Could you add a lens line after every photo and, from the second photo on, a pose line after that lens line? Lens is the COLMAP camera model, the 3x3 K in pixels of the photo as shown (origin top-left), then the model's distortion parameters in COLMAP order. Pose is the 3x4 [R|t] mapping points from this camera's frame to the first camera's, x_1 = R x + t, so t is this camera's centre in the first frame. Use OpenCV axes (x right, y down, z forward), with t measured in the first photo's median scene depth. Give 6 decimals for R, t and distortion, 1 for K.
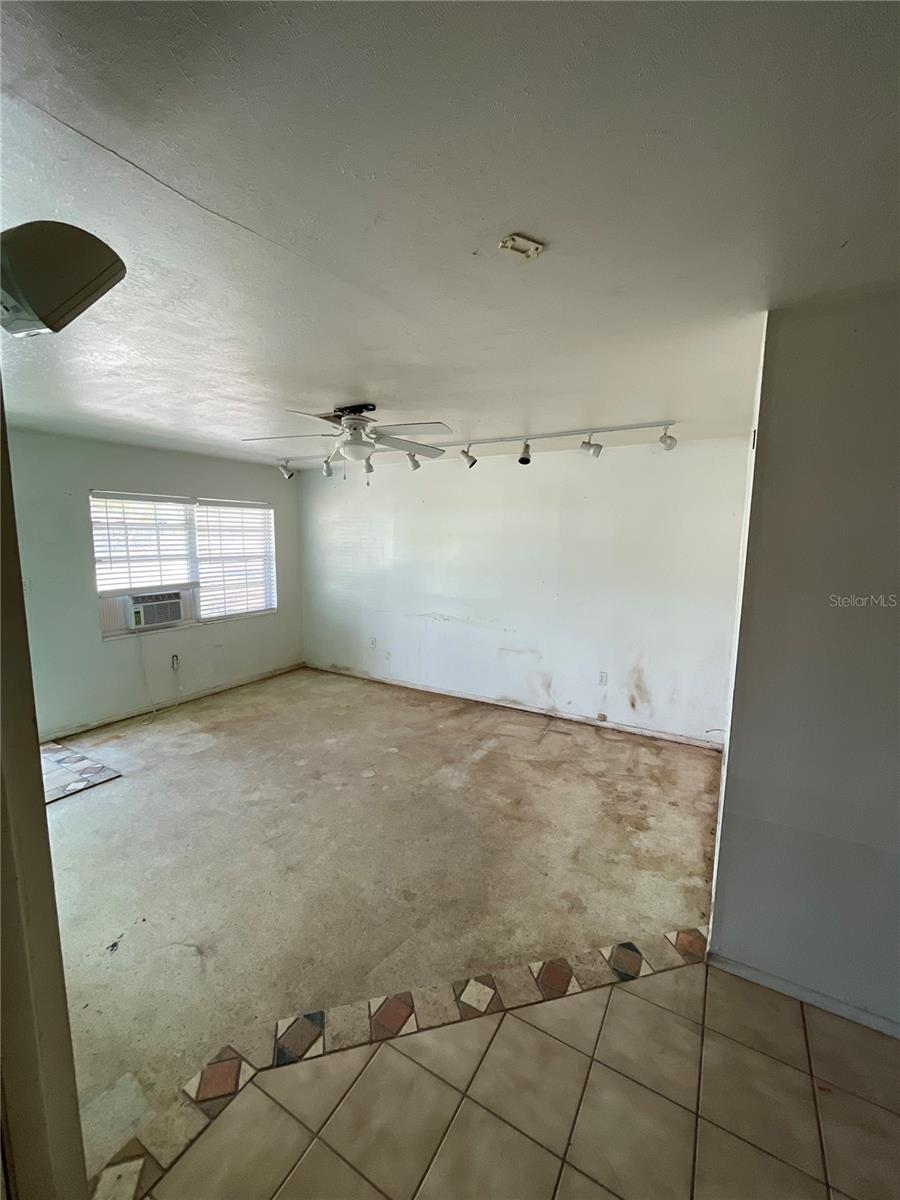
lens RADIAL K [[487.2, 0, 450.0], [0, 487.2, 599.5], [0, 0, 1]] dist [-0.001135, -0.001188]
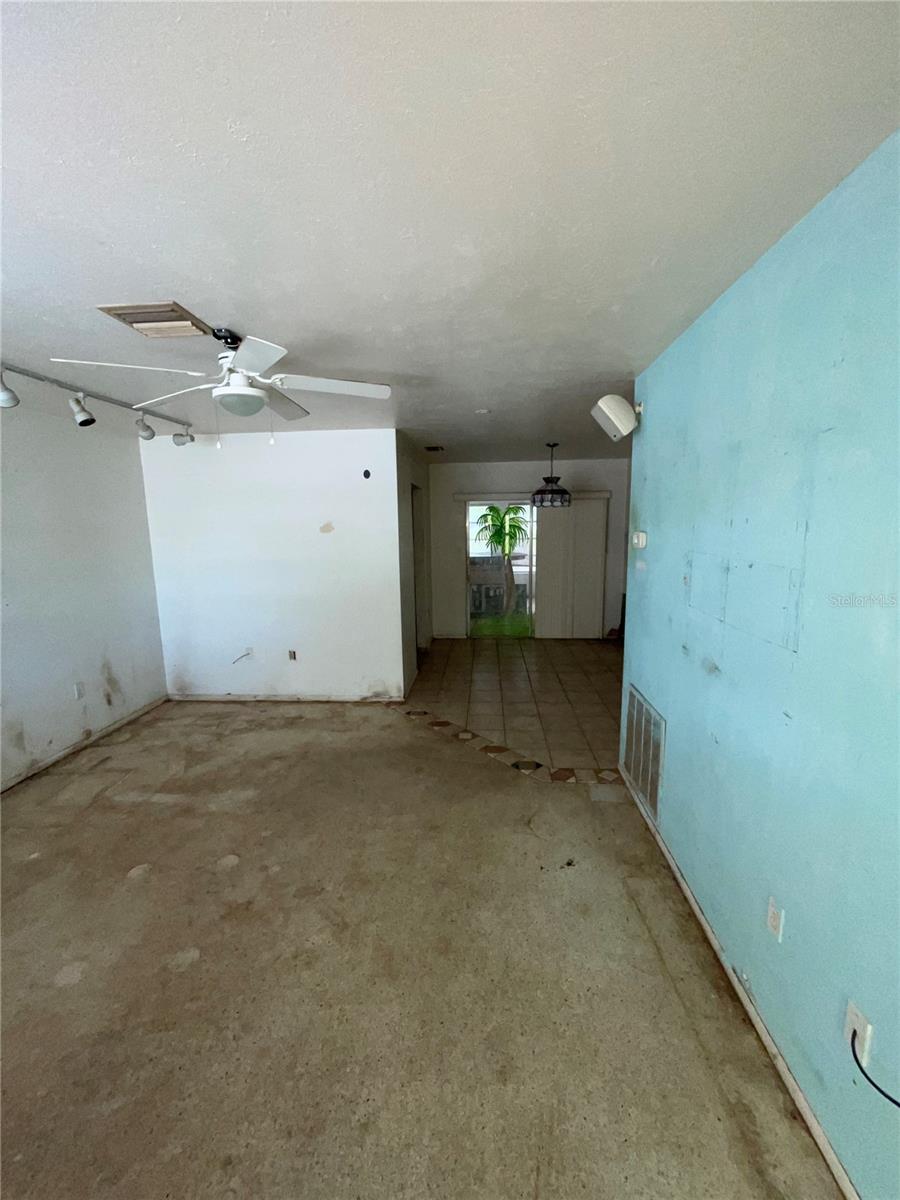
lens RADIAL K [[487.2, 0, 448.7], [0, 487.2, 600.9], [0, 0, 1]] dist [-0.001135, -0.001188]
pose [[-0.438797, -0.147884, 0.886334, -0.750454], [0.127398, 0.966163, 0.224275, -0.103447], [-0.889509, 0.211328, -0.405110, 0.793969]]
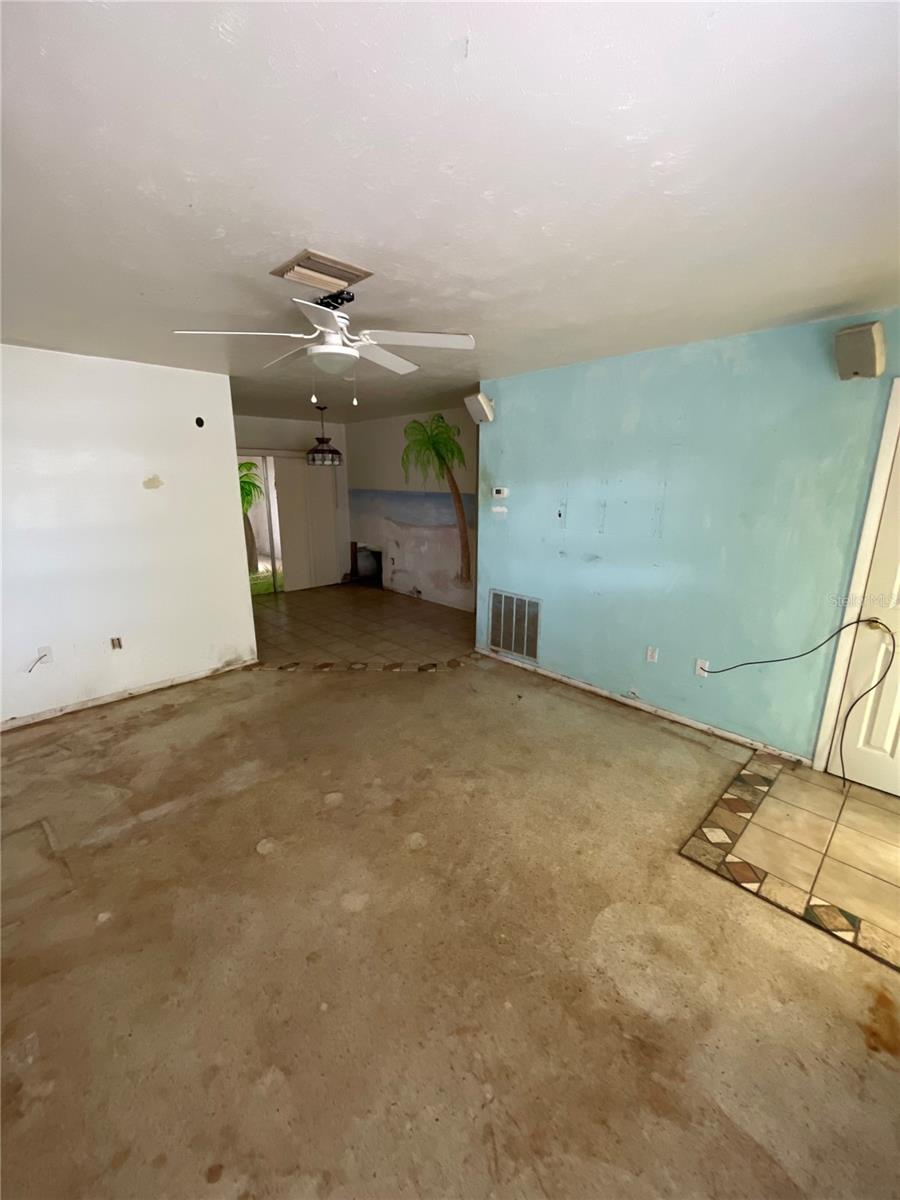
lens RADIAL K [[487.2, 0, 452.3], [0, 487.2, 600.3], [0, 0, 1]] dist [-0.001135, -0.001188]
pose [[-0.964028, -0.077711, 0.254187, -0.440468], [0.021934, 0.929786, 0.367446, -0.169014], [-0.264894, 0.359804, -0.894635, 1.301773]]
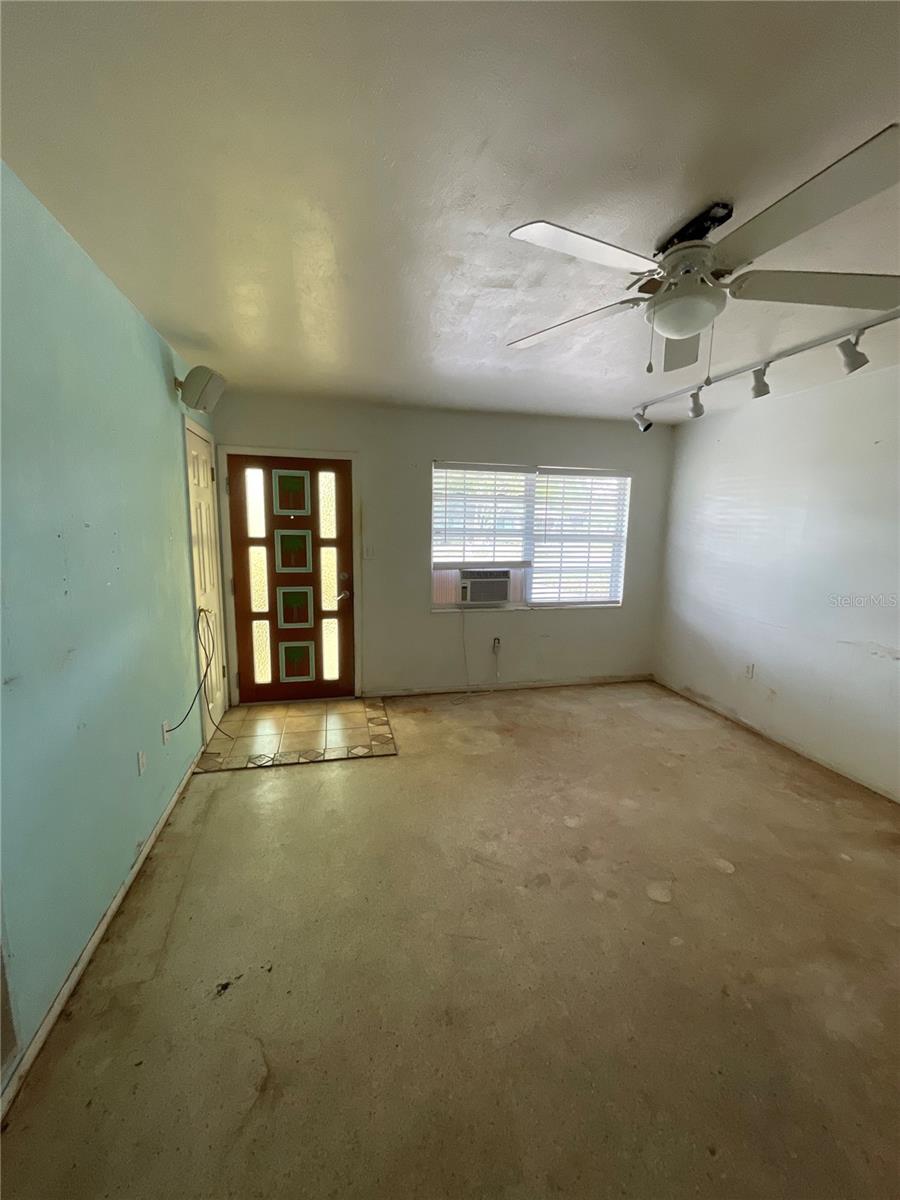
lens RADIAL K [[487.2, 0, 449.3], [0, 487.2, 598.7], [0, 0, 1]] dist [-0.001135, -0.001188]
pose [[0.691620, 0.114425, -0.713140, 0.031131], [-0.105325, 0.992794, 0.057149, -0.004009], [0.714541, 0.035586, 0.698688, 0.337067]]
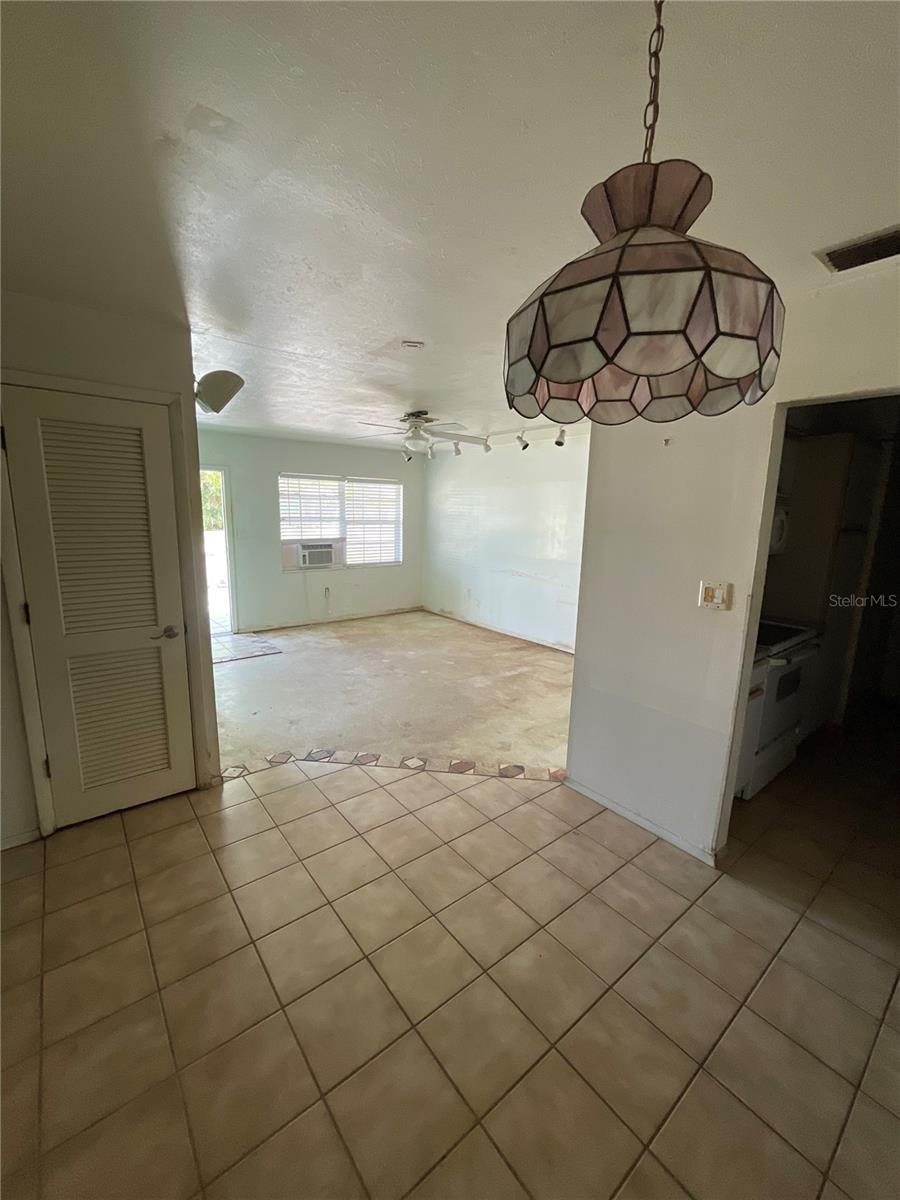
lens RADIAL K [[487.2, 0, 450.1], [0, 487.2, 599.1], [0, 0, 1]] dist [-0.001135, -0.001188]
pose [[0.933433, 0.075785, -0.350656, 0.330199], [-0.059895, 0.996635, 0.055960, 0.053875], [0.353717, -0.031232, 0.934831, -0.252295]]
